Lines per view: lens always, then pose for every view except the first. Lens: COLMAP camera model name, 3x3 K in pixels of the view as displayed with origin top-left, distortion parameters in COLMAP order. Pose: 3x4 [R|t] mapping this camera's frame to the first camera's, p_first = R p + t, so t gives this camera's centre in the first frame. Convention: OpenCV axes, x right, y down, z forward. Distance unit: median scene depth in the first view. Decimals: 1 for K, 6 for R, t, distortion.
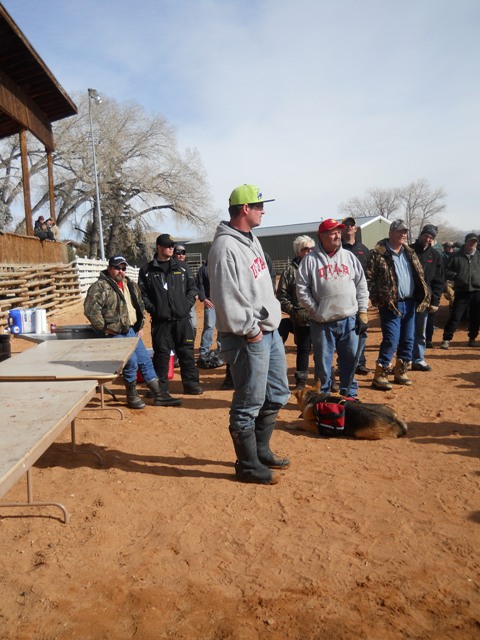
lens RADIAL K [[662.4, 0, 217.7], [0, 662.4, 337.9], [0, 0, 1]] dist [-0.063962, 0.000000]
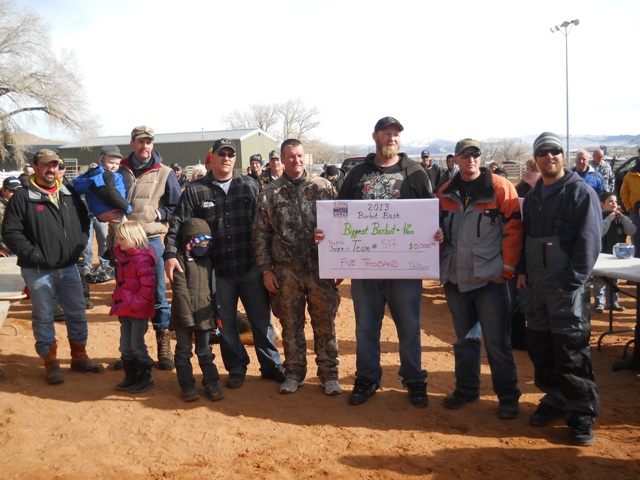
lens RADIAL K [[662.4, 0, 306.0], [0, 662.4, 246.0], [0, 0, 1]] dist [-0.063962, 0.000000]
pose [[0.951591, 0.000802, 0.307367, -0.050075], [-0.000461, 0.999999, -0.001183, -0.030610], [-0.307367, 0.000984, 0.951590, -0.229352]]
